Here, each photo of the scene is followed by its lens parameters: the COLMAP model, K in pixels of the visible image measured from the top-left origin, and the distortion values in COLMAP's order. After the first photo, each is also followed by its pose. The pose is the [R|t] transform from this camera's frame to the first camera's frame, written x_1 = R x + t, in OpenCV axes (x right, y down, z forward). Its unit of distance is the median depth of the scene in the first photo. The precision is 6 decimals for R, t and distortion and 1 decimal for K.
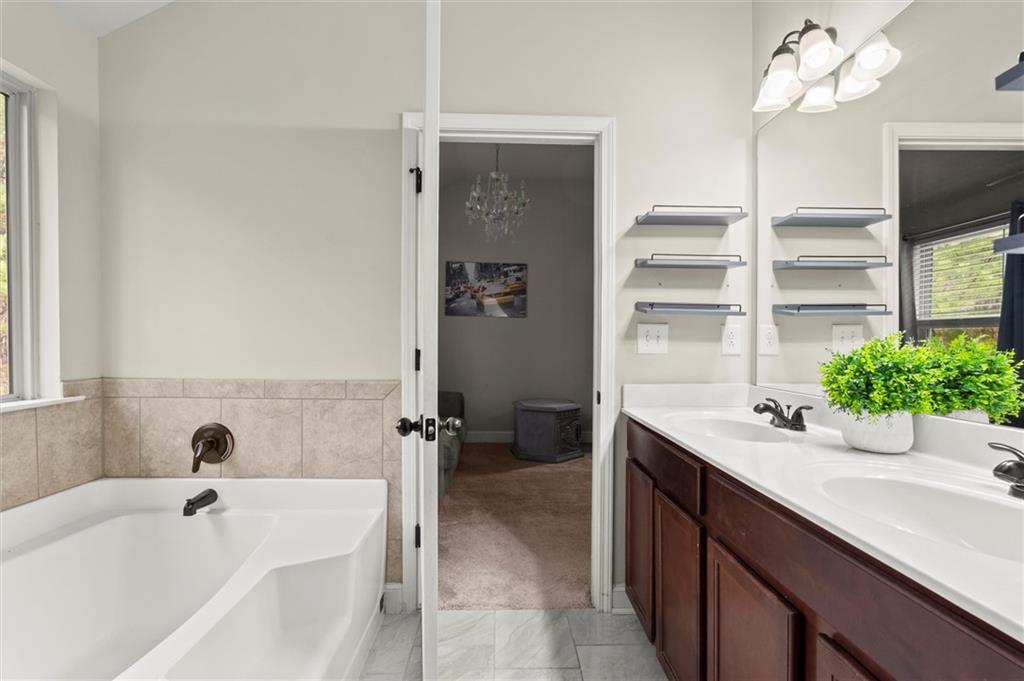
lens RADIAL K [[457.4, 0, 509.0], [0, 457.4, 352.6], [0, 0, 1]] dist [0.003400, -0.004849]
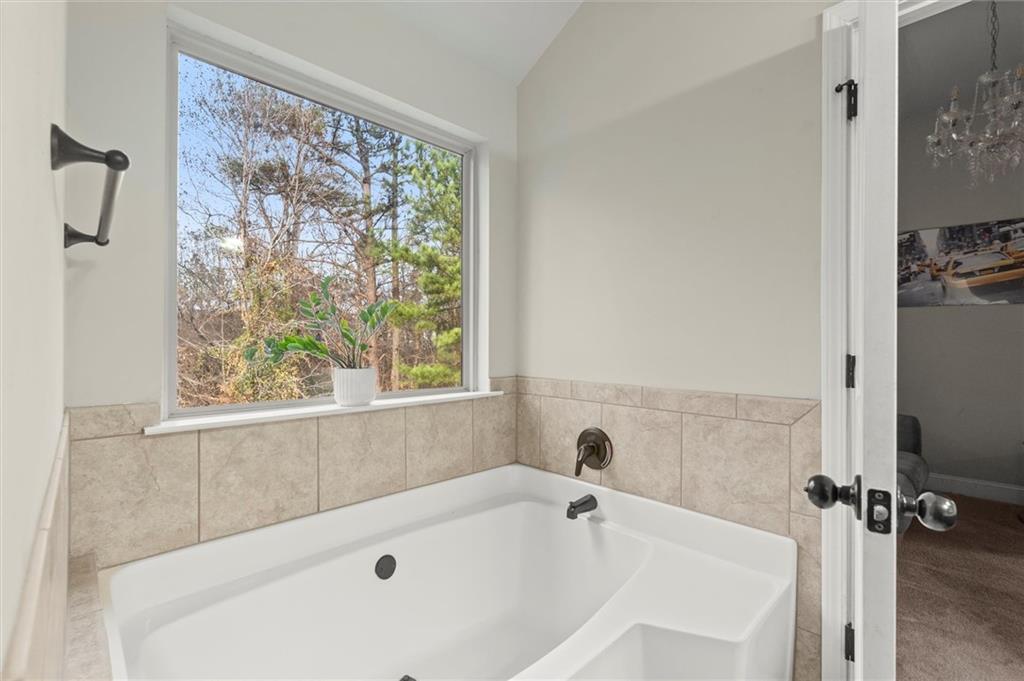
lens RADIAL K [[457.4, 0, 510.8], [0, 457.4, 344.2], [0, 0, 1]] dist [0.003400, -0.004849]
pose [[0.675807, -0.001980, -0.737076, -0.045170], [-0.008051, 0.999917, -0.010069, -0.013272], [0.737035, 0.012739, 0.675735, 0.201775]]
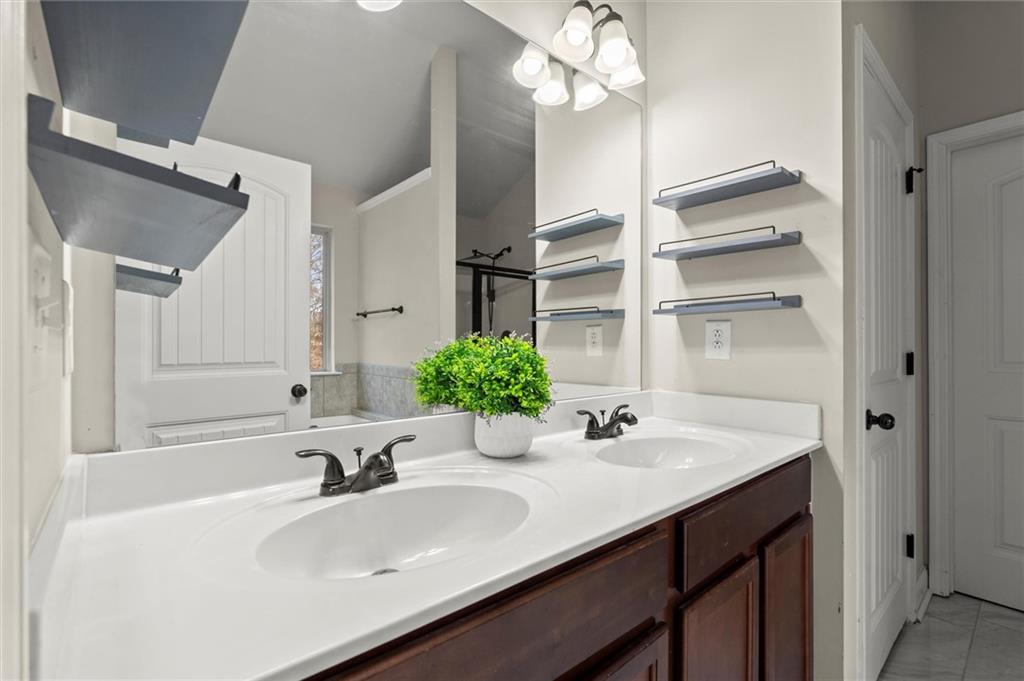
lens RADIAL K [[457.4, 0, 510.3], [0, 457.4, 343.5], [0, 0, 1]] dist [0.003400, -0.004849]
pose [[0.634149, -0.002155, -0.773208, 1.155397], [-0.000519, 0.999995, -0.003213, -0.029028], [0.773211, 0.002439, 0.634144, 0.227614]]
